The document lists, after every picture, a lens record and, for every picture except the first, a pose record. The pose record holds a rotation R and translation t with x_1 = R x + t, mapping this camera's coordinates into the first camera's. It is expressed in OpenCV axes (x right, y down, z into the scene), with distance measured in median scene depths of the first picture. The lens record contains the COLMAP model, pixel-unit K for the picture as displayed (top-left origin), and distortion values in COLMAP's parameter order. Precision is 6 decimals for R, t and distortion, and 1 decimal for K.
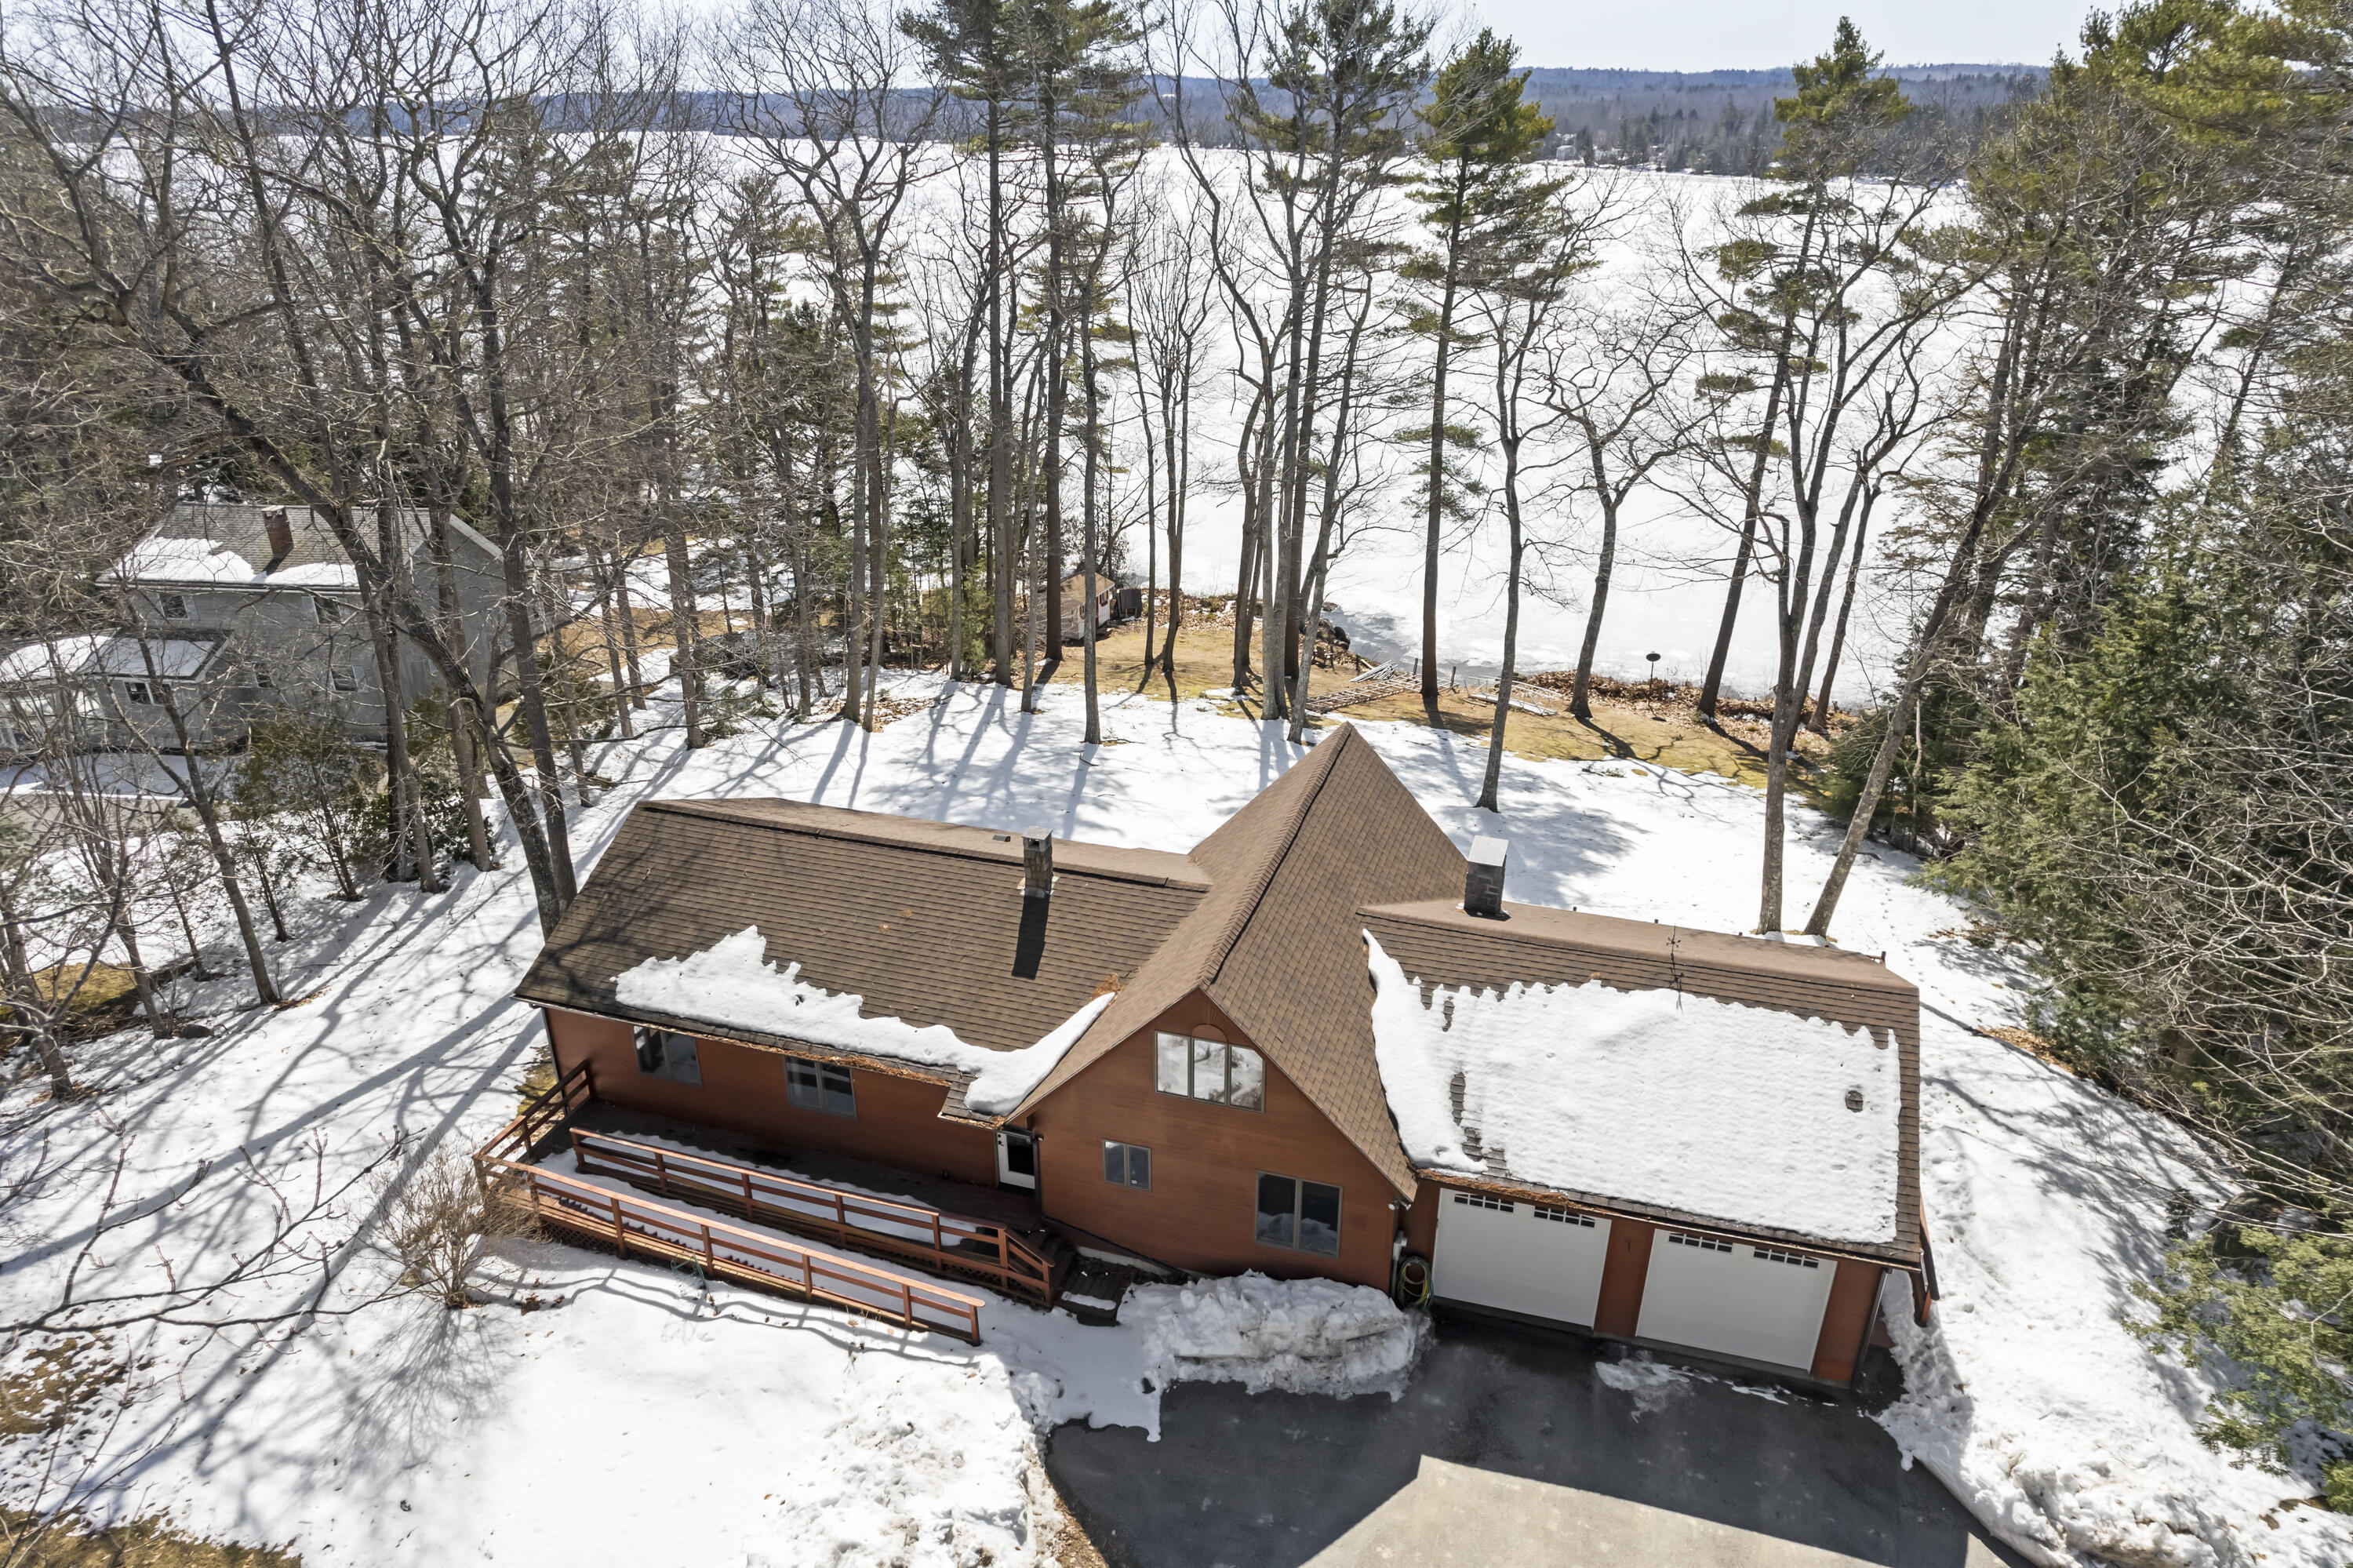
lens RADIAL K [[1479.1, 0, 1176.5], [0, 1479.1, 784.0], [0, 0, 1]] dist [-0.059021, 0.054103]
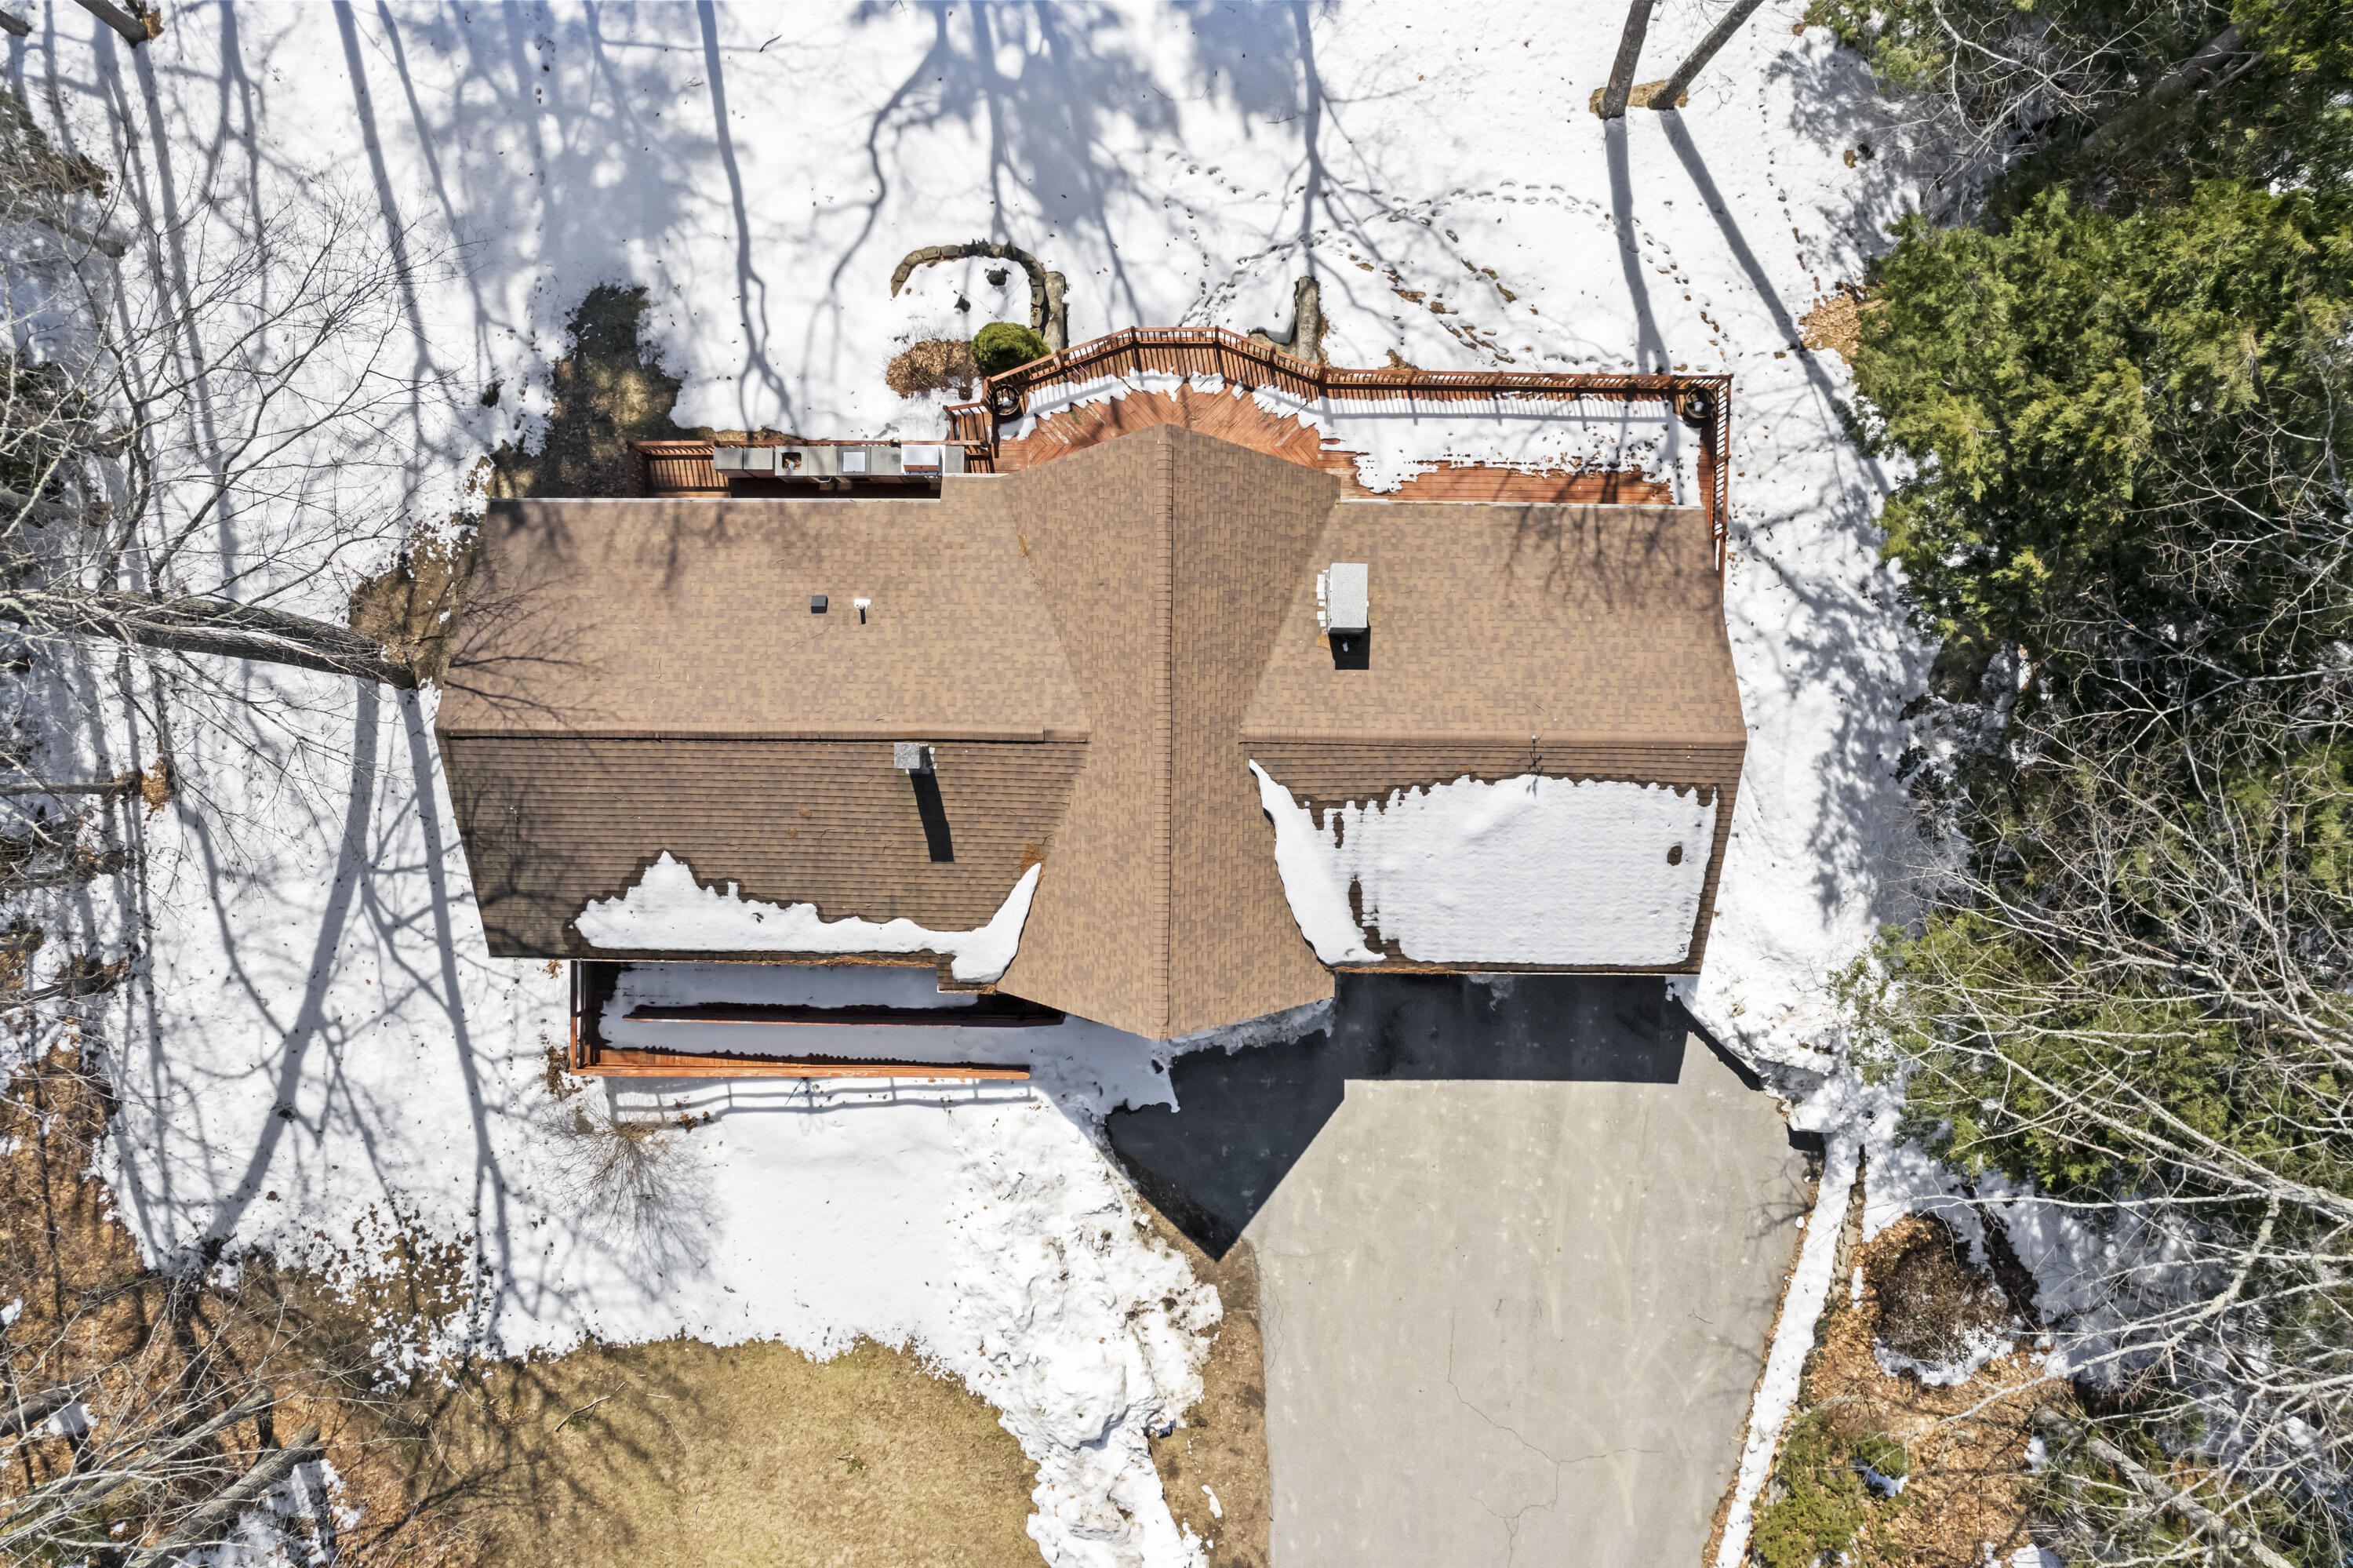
lens RADIAL K [[1474.5, 0, 1176.5], [0, 1474.5, 784.0], [0, 0, 1]] dist [-0.011047, 0.001432]
pose [[0.955449, -0.294407, -0.021024, 0.099897], [0.143075, 0.399669, 0.905425, -0.906454], [-0.258161, -0.868095, 0.423985, 0.585455]]
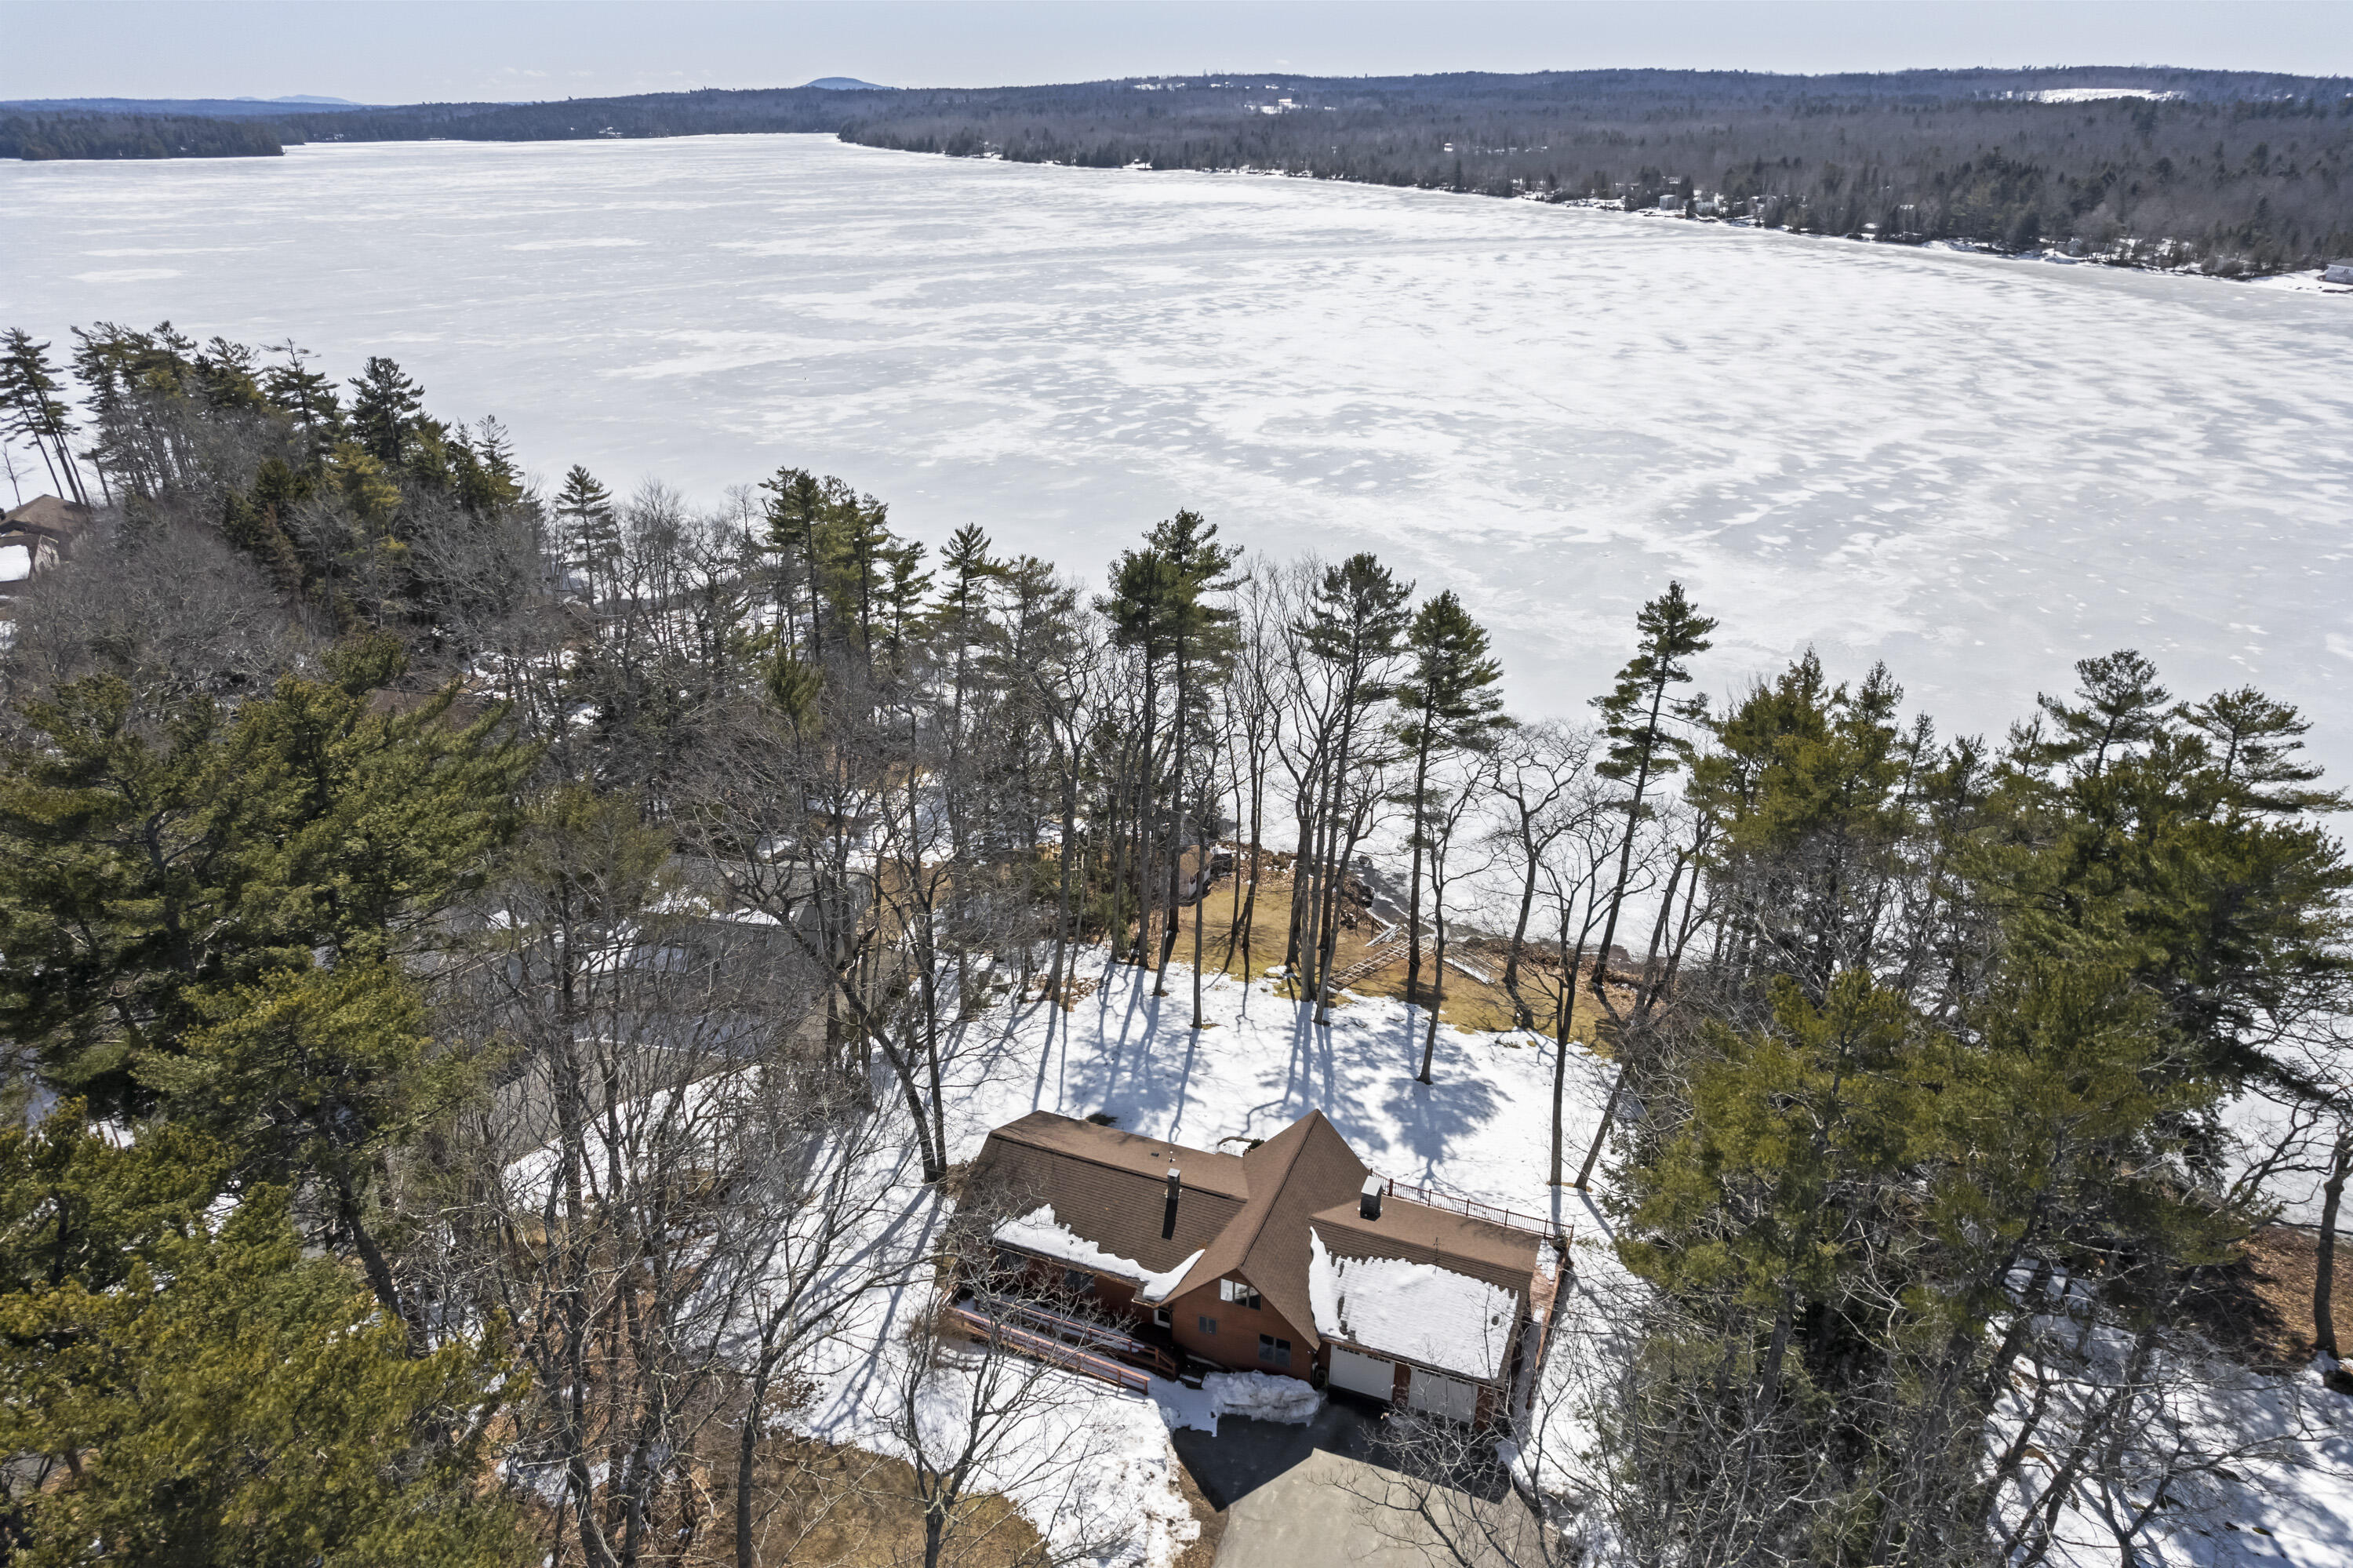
lens RADIAL K [[1416.8, 0, 1186.2], [0, 1416.8, 828.5], [0, 0, 1]] dist [-0.038133, 0.000102]
pose [[0.997752, 0.031963, -0.058897, 0.042708], [-0.030614, 0.999251, 0.023669, -0.622343], [0.059610, -0.021812, 0.997983, -1.332192]]
